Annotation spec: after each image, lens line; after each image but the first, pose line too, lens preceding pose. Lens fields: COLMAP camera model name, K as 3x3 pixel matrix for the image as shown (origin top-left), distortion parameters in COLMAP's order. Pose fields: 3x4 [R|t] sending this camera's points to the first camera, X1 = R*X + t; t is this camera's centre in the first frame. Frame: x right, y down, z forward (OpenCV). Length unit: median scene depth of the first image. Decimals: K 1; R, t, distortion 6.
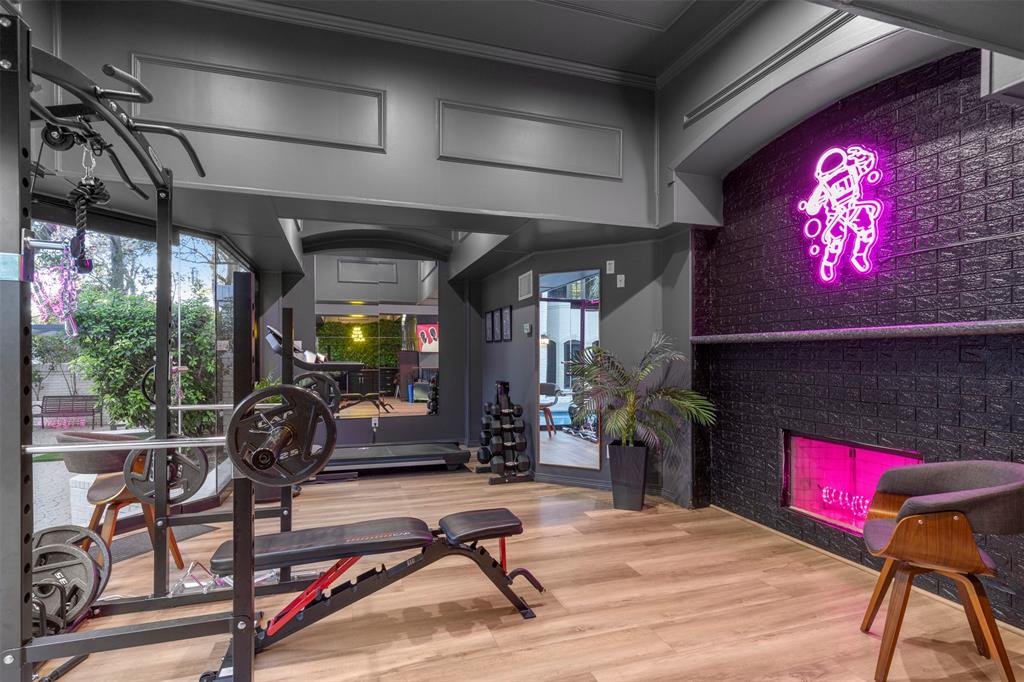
lens RADIAL K [[515.3, 0, 515.0], [0, 515.3, 353.9], [0, 0, 1]] dist [-0.001907, -0.000250]
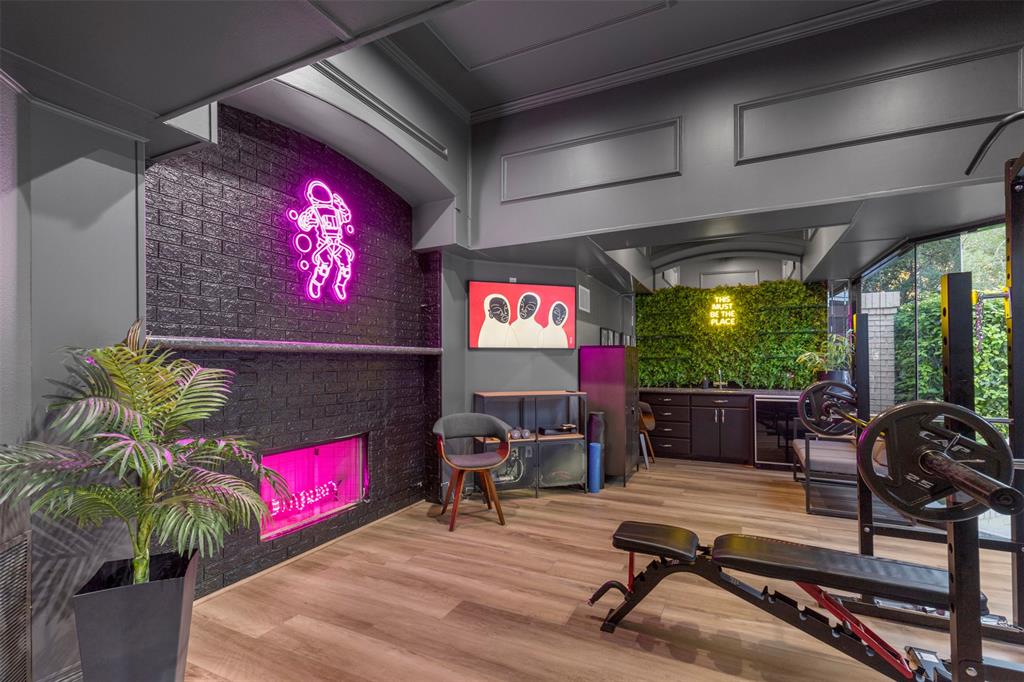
lens RADIAL K [[467.4, 0, 516.1], [0, 467.4, 358.6], [0, 0, 1]] dist [0.000383, -0.000023]
pose [[-0.721920, 0.011661, 0.691878, -0.398646], [0.007091, 0.999930, -0.009455, -0.002175], [-0.691940, -0.001920, -0.721952, 1.478712]]
